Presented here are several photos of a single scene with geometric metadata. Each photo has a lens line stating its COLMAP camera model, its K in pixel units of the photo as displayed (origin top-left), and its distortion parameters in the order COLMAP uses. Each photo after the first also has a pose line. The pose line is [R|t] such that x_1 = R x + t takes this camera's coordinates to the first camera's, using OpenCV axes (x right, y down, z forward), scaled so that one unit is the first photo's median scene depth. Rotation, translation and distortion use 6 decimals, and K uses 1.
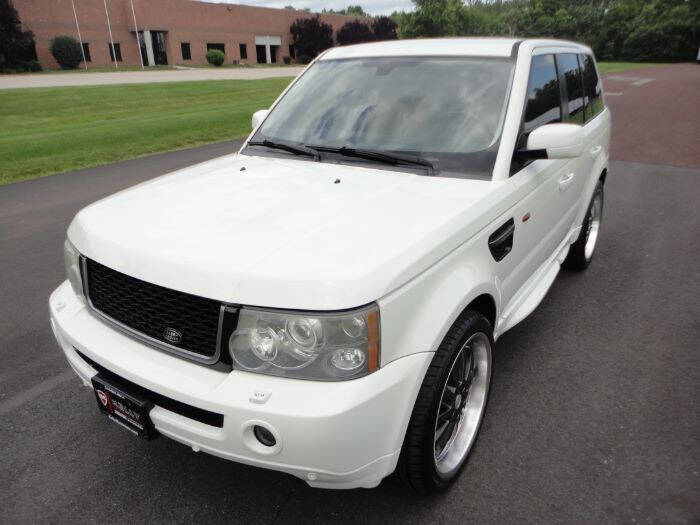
lens RADIAL K [[506.0, 0, 351.1], [0, 506.0, 262.0], [0, 0, 1]] dist [-0.011839, 0.003950]
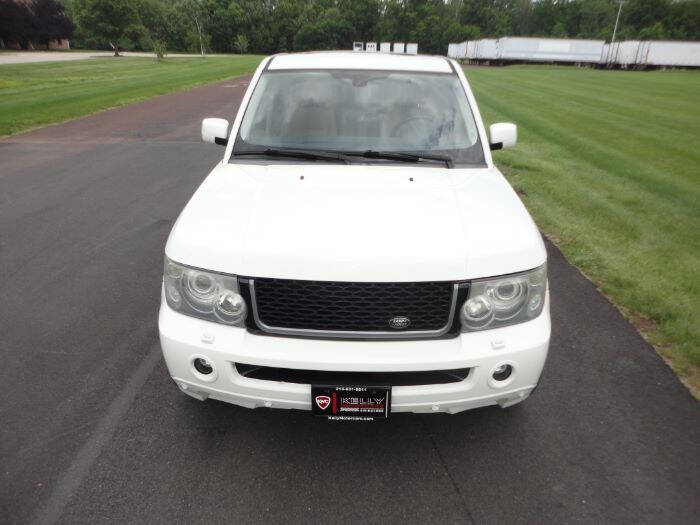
lens RADIAL K [[506.0, 0, 353.0], [0, 506.0, 262.7], [0, 0, 1]] dist [-0.011839, 0.003950]
pose [[0.836457, -0.184194, 0.516152, -0.479160], [0.175147, 0.982280, 0.066700, -0.040483], [-0.519292, 0.034611, 0.853896, 0.026573]]
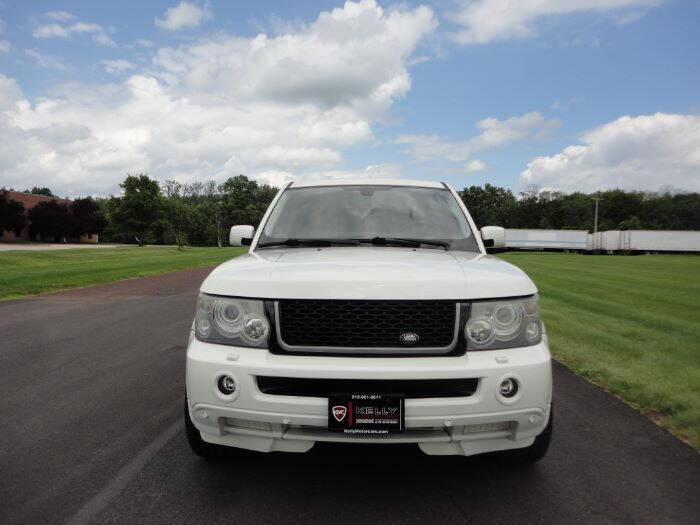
lens RADIAL K [[506.0, 0, 351.9], [0, 506.0, 261.1], [0, 0, 1]] dist [-0.011839, 0.003950]
pose [[0.841971, 0.006544, 0.539483, -0.548357], [0.179454, 0.939597, -0.291470, 0.145340], [-0.508804, 0.342222, 0.789939, -0.000559]]
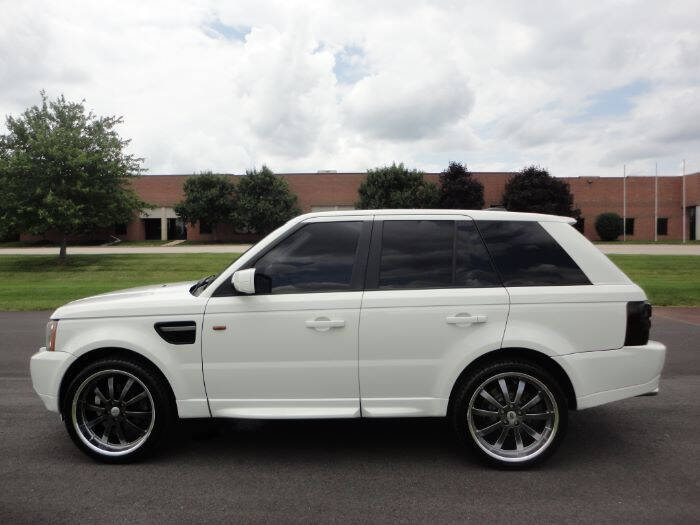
lens RADIAL K [[506.0, 0, 352.2], [0, 506.0, 273.6], [0, 0, 1]] dist [-0.011839, 0.003950]
pose [[0.517086, 0.075024, -0.852639, 1.158855], [-0.325329, 0.938618, -0.114708, -0.127773], [0.791696, 0.336702, 0.509754, 0.347304]]
